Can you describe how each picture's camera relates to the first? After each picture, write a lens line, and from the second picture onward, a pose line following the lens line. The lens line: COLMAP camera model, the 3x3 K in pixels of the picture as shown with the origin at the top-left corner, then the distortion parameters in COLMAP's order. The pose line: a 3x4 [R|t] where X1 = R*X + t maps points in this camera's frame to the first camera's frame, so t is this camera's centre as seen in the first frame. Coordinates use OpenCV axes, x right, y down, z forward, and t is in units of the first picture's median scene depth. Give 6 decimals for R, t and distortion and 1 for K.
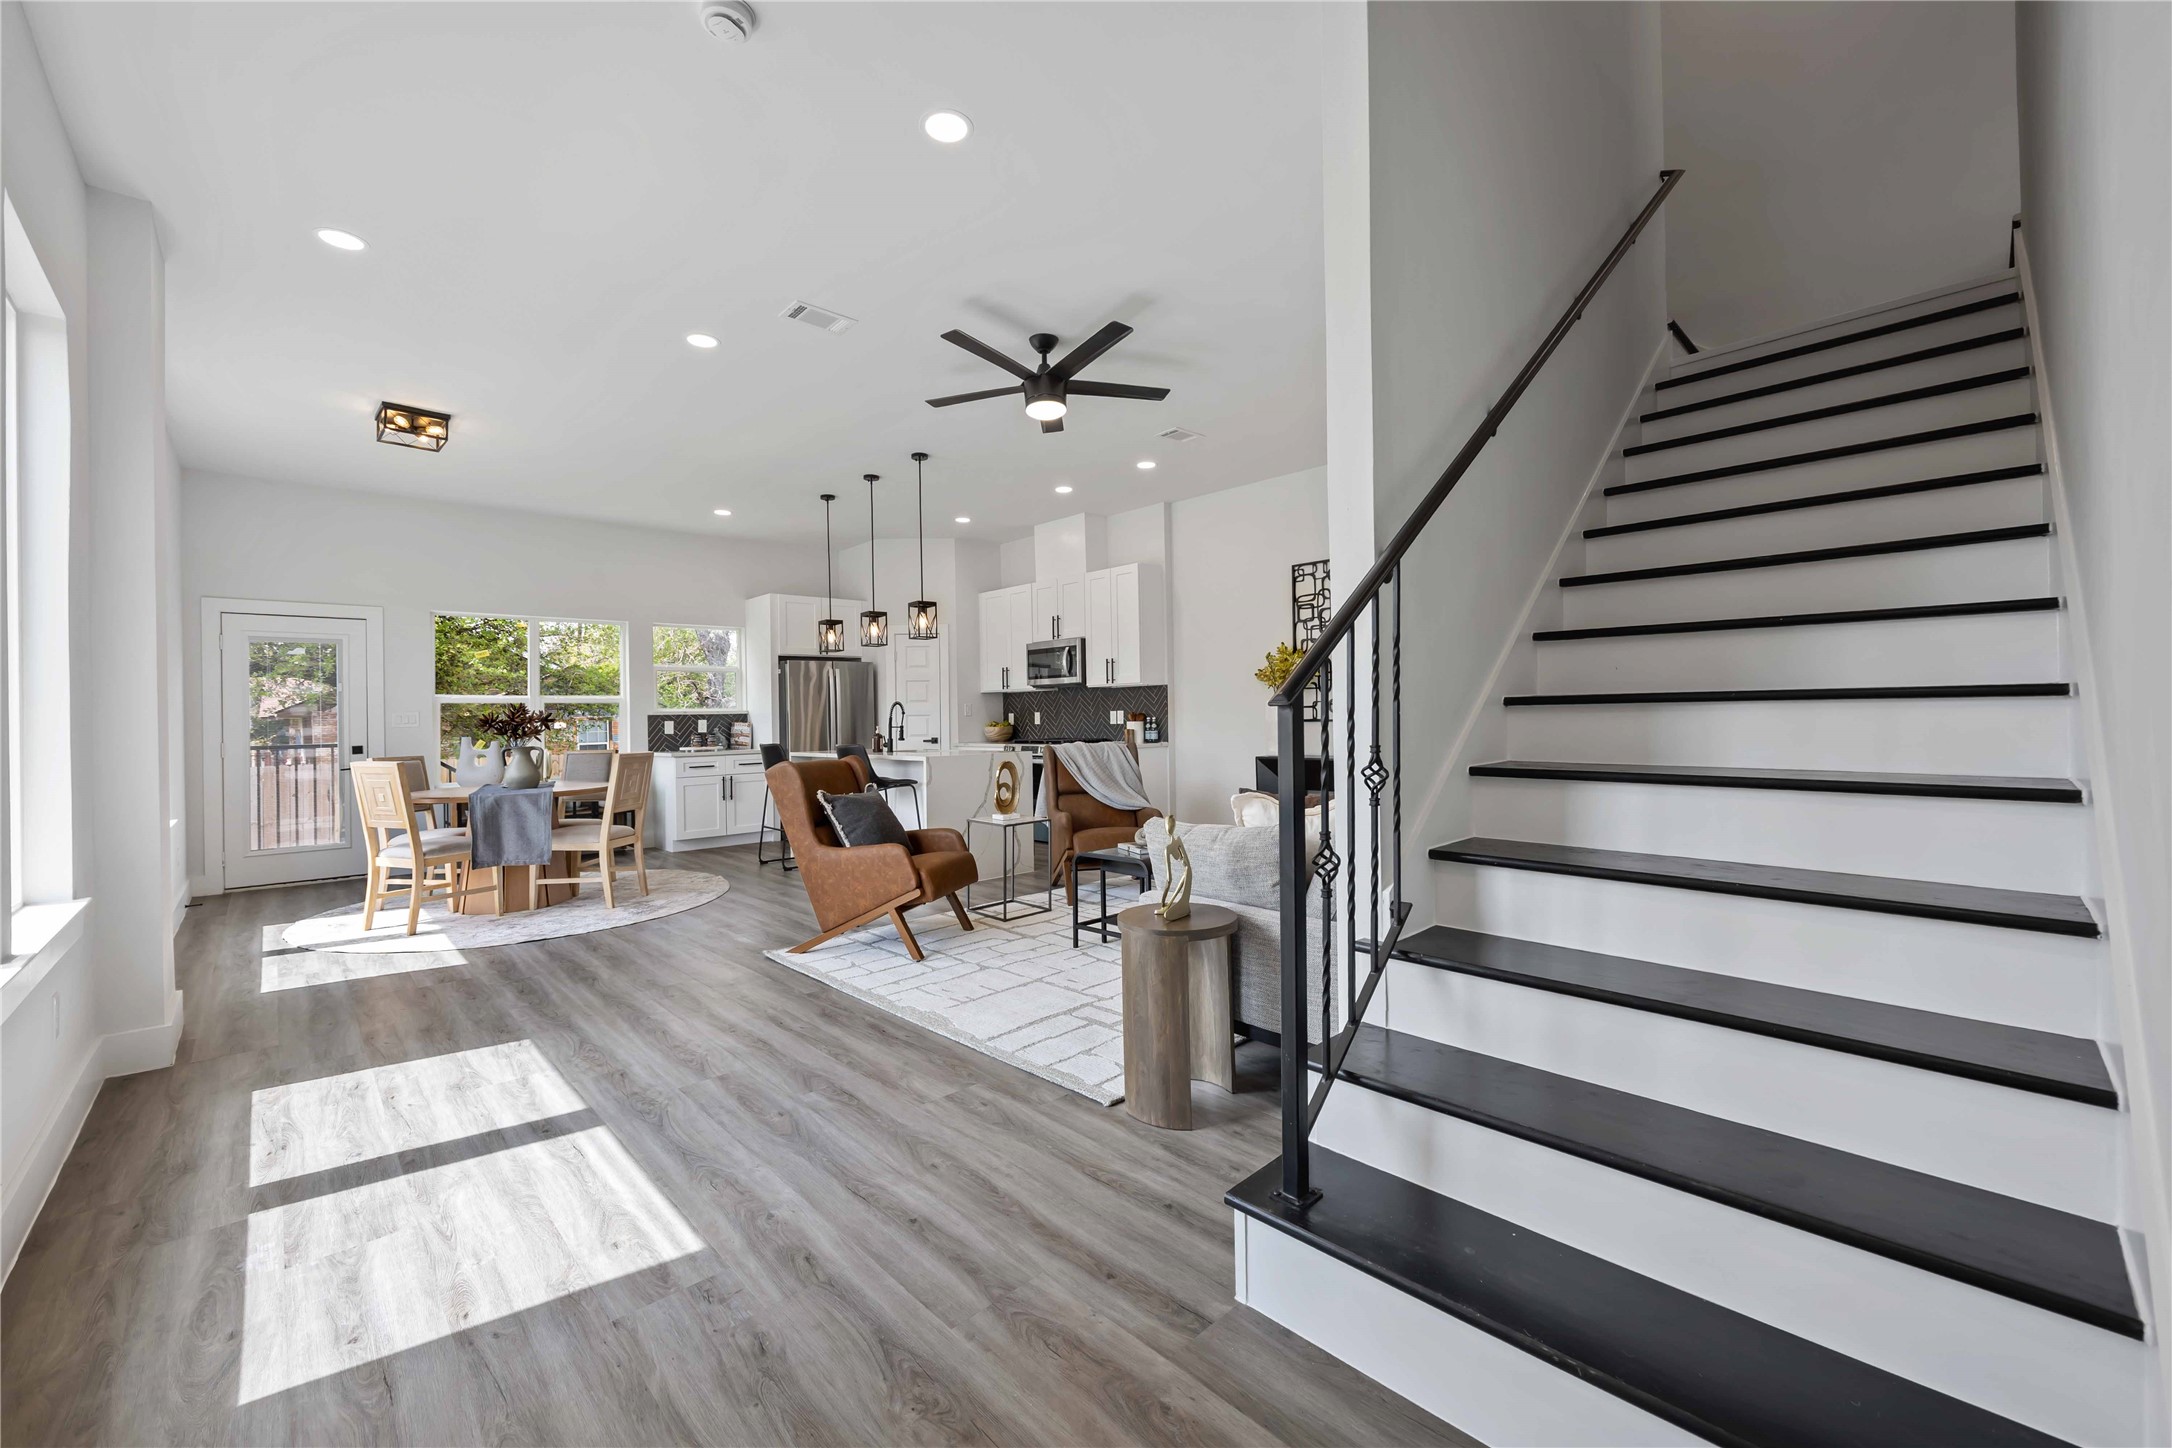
lens RADIAL K [[837.4, 0, 1064.5], [0, 837.4, 714.3], [0, 0, 1]] dist [-0.002941, 0.000960]
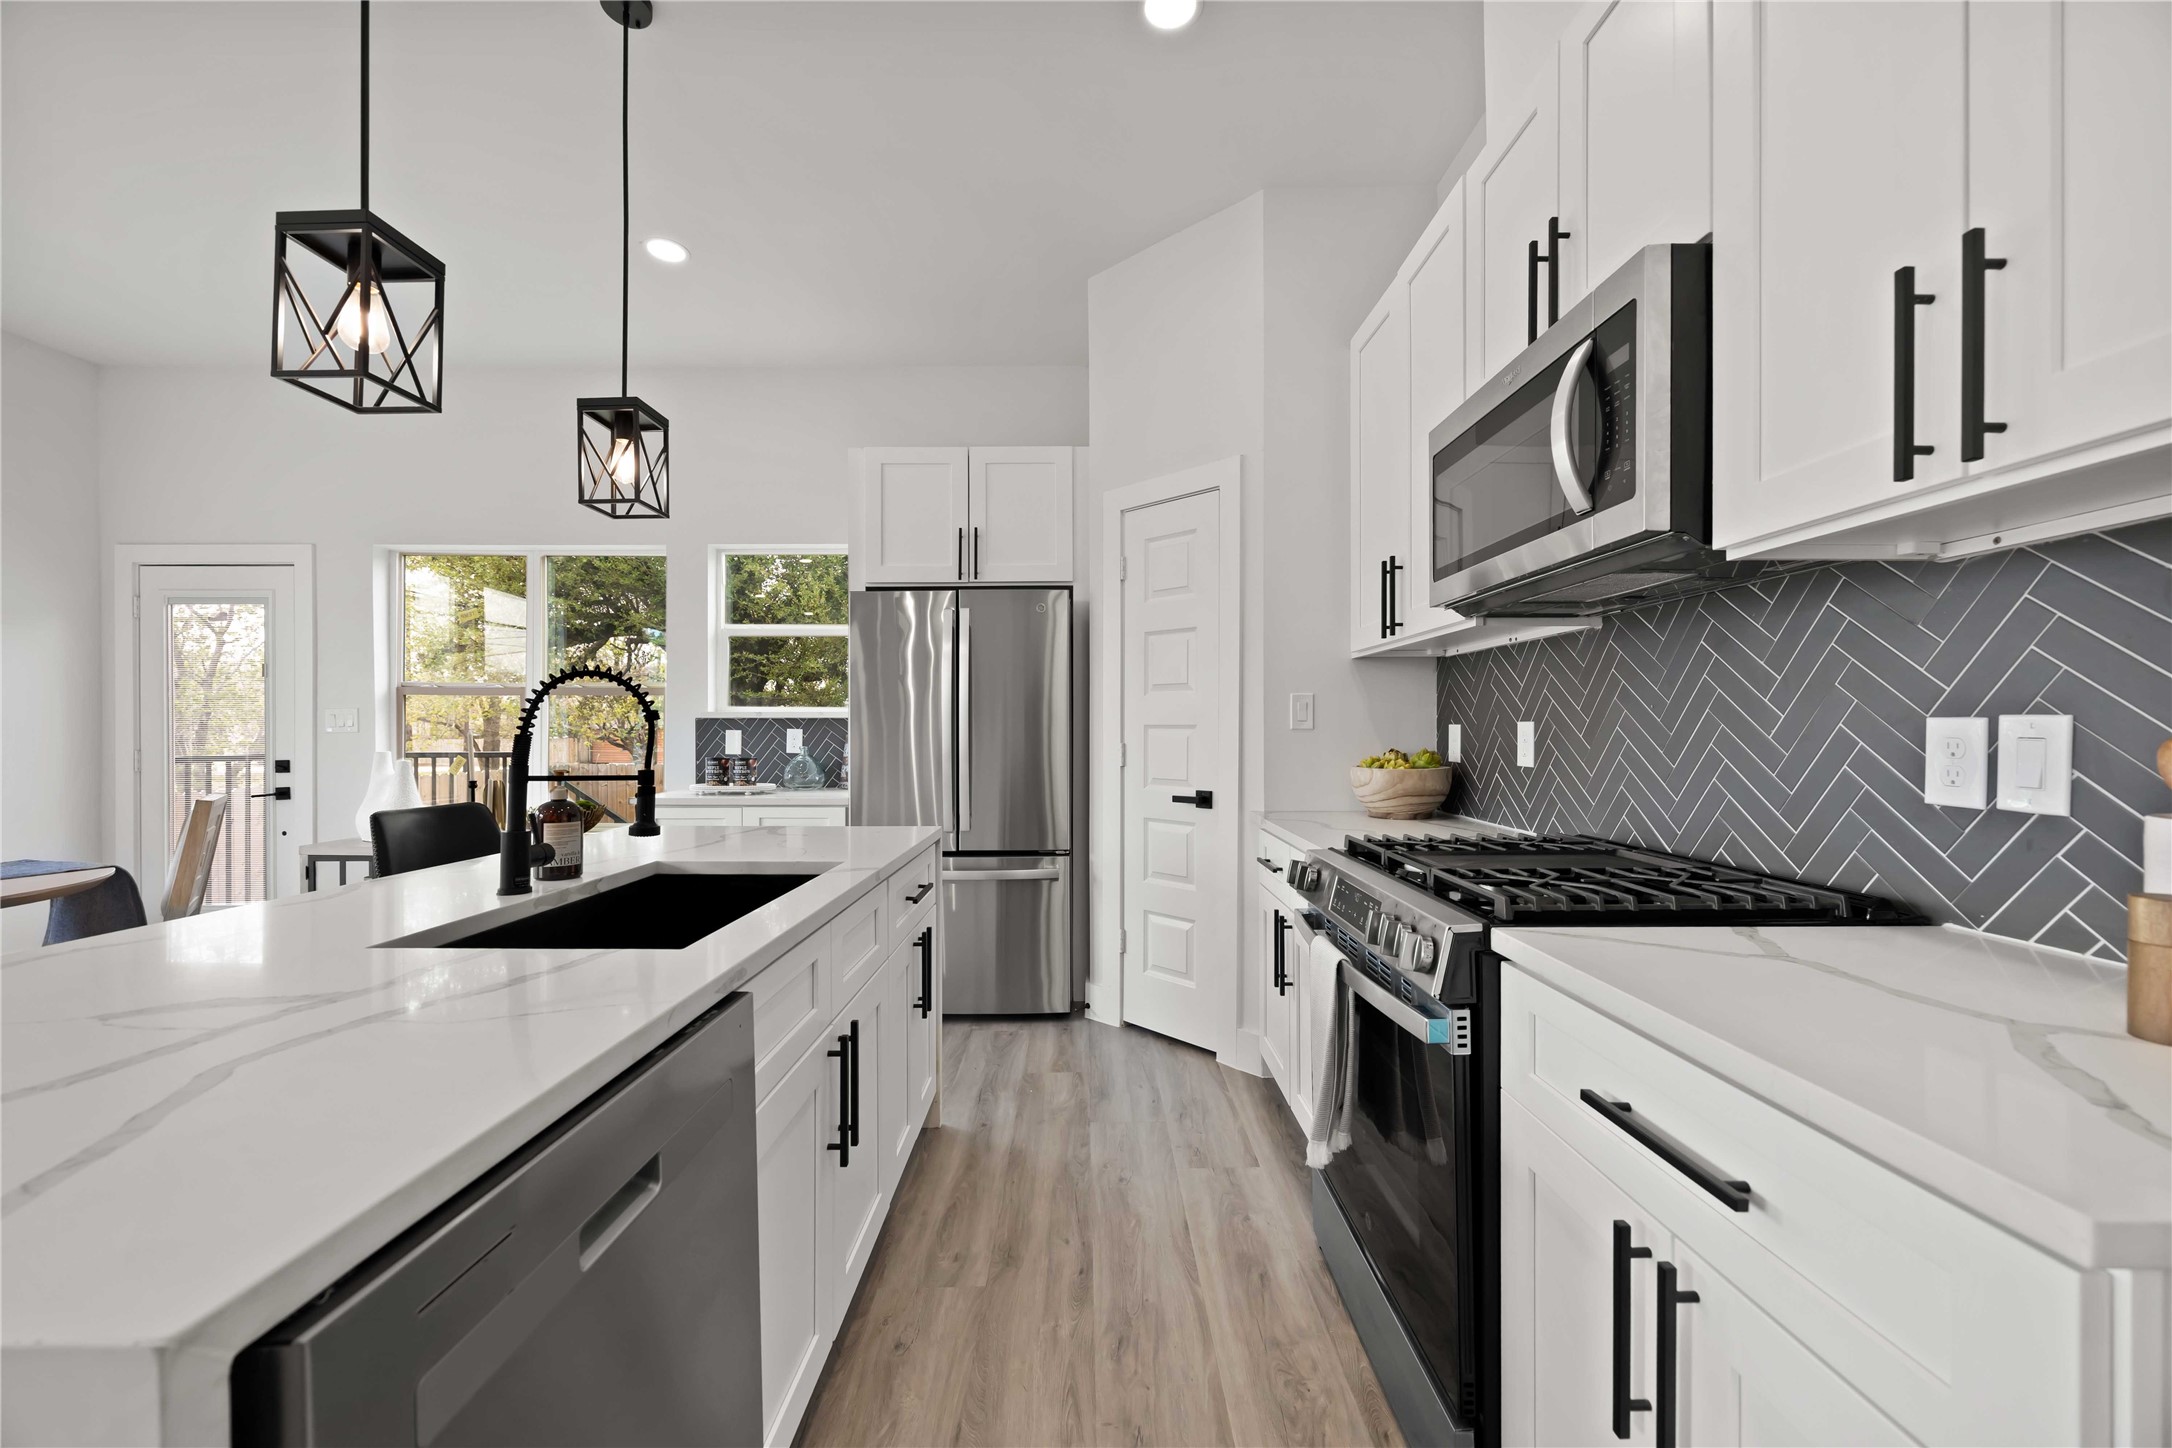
lens RADIAL K [[837.4, 0, 1092.7], [0, 837.4, 726.6], [0, 0, 1]] dist [-0.002941, 0.000960]
pose [[0.732287, 0.016231, -0.680803, 0.076196], [-0.011244, 0.999868, 0.011744, -0.004346], [0.680904, -0.000945, 0.732372, 1.314001]]
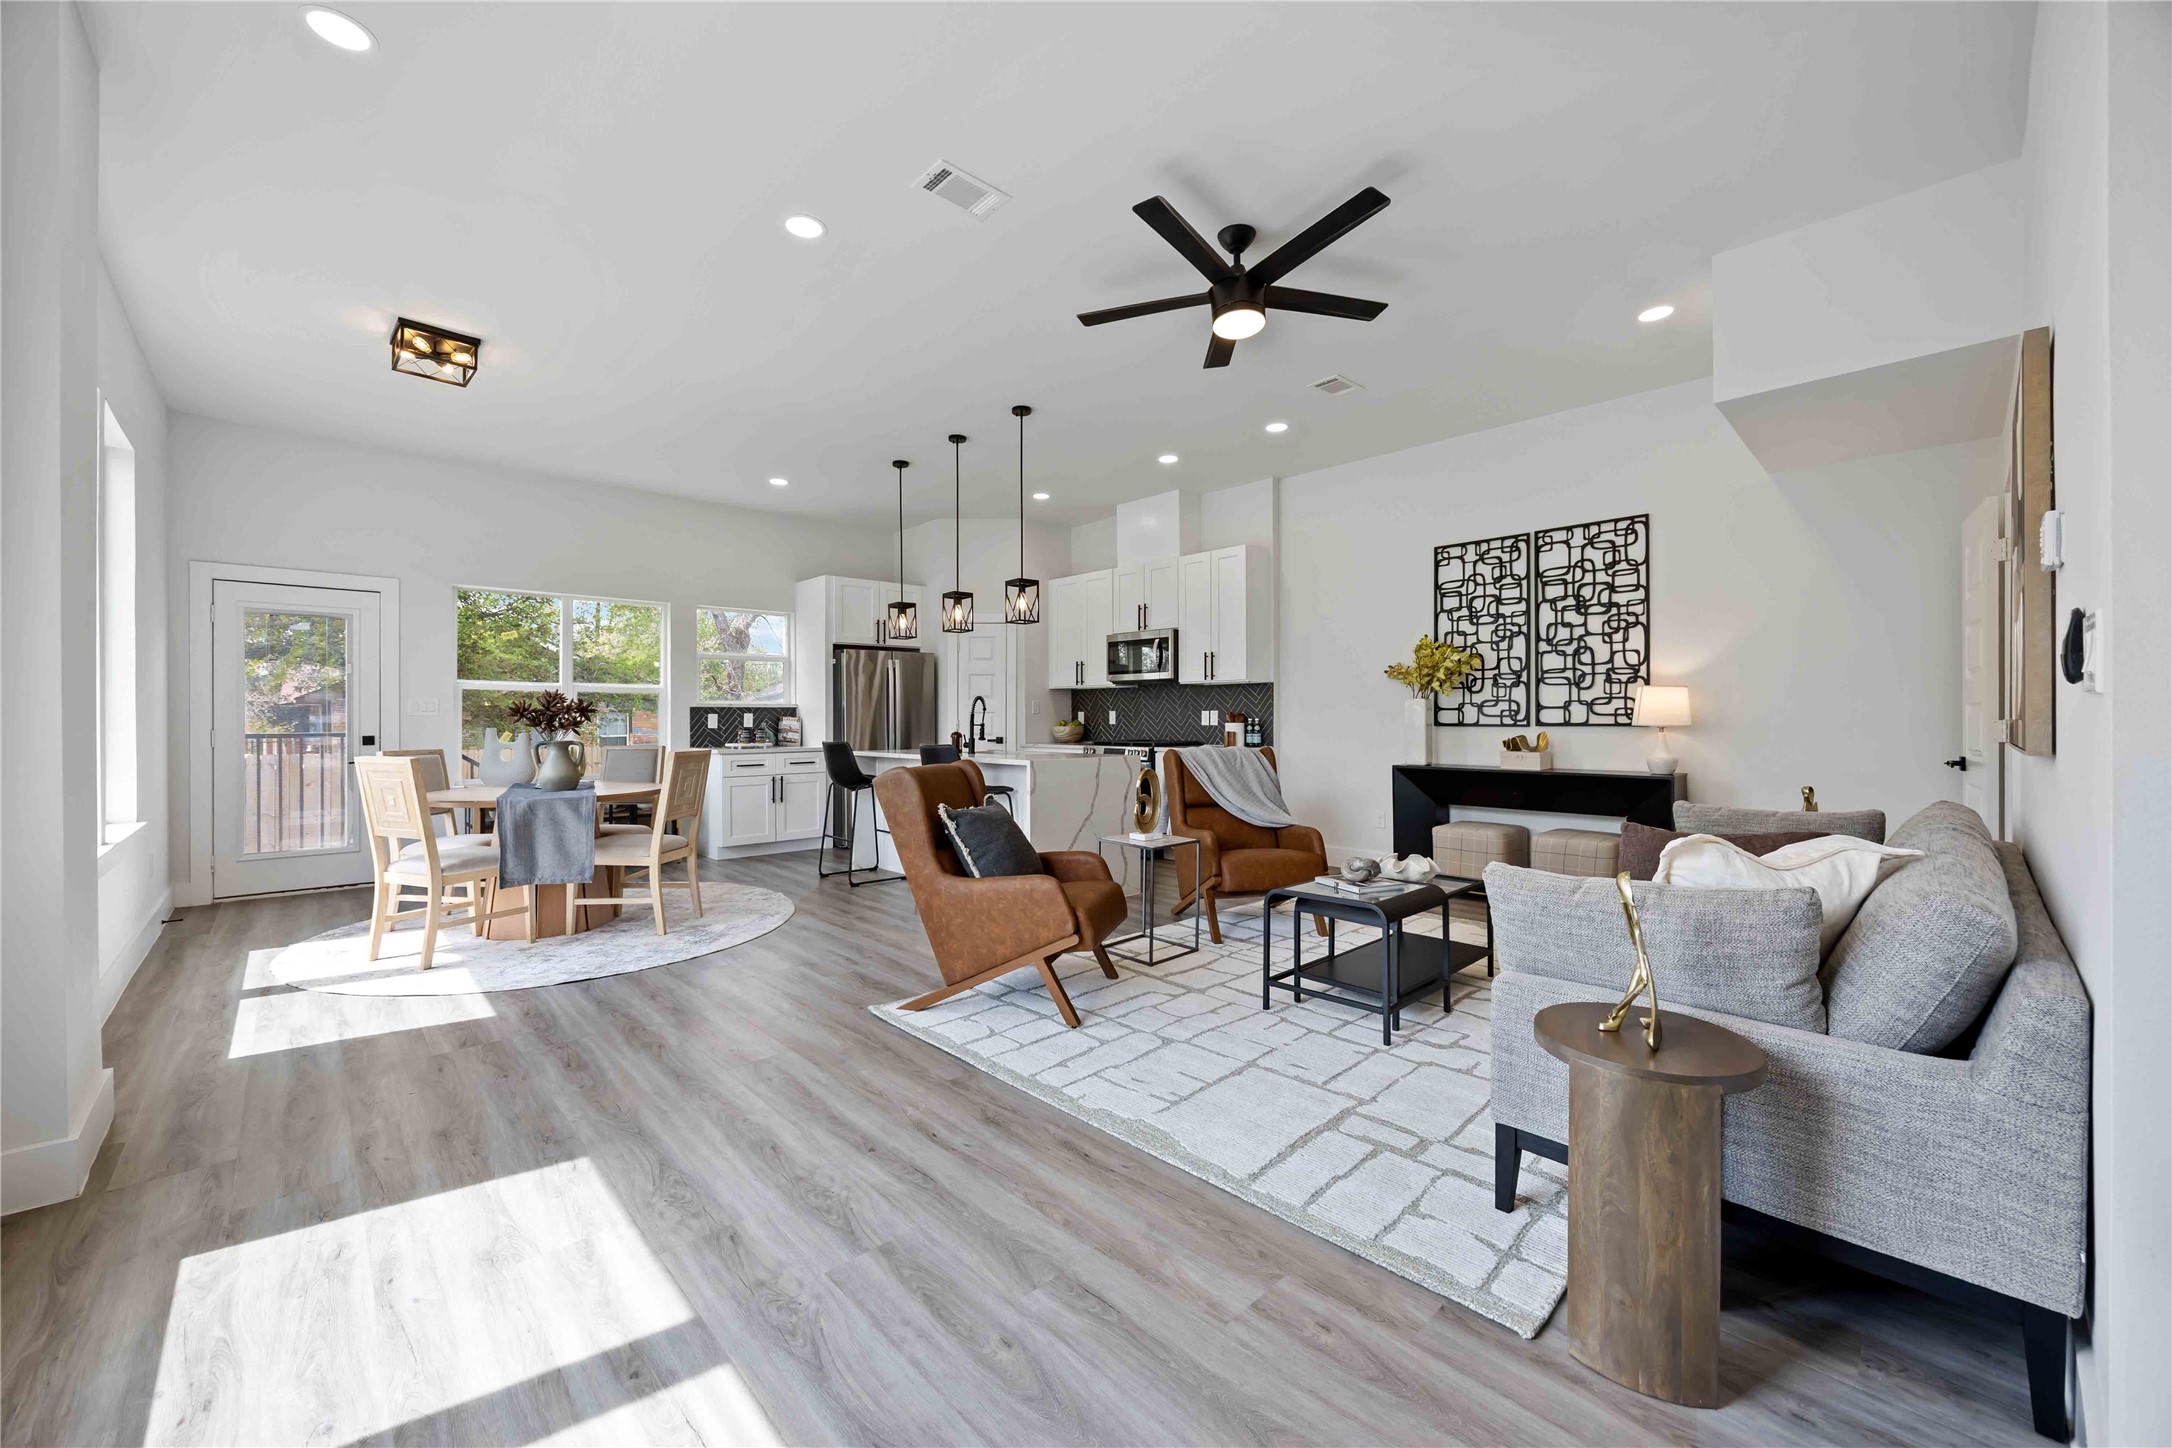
lens RADIAL K [[837.4, 0, 1070.6], [0, 837.4, 717.0], [0, 0, 1]] dist [-0.002941, 0.000960]
pose [[0.999826, 0.016193, -0.009247, -0.134920], [-0.016164, 0.999864, 0.003198, 0.003730], [0.009297, -0.003048, 0.999952, 0.174067]]
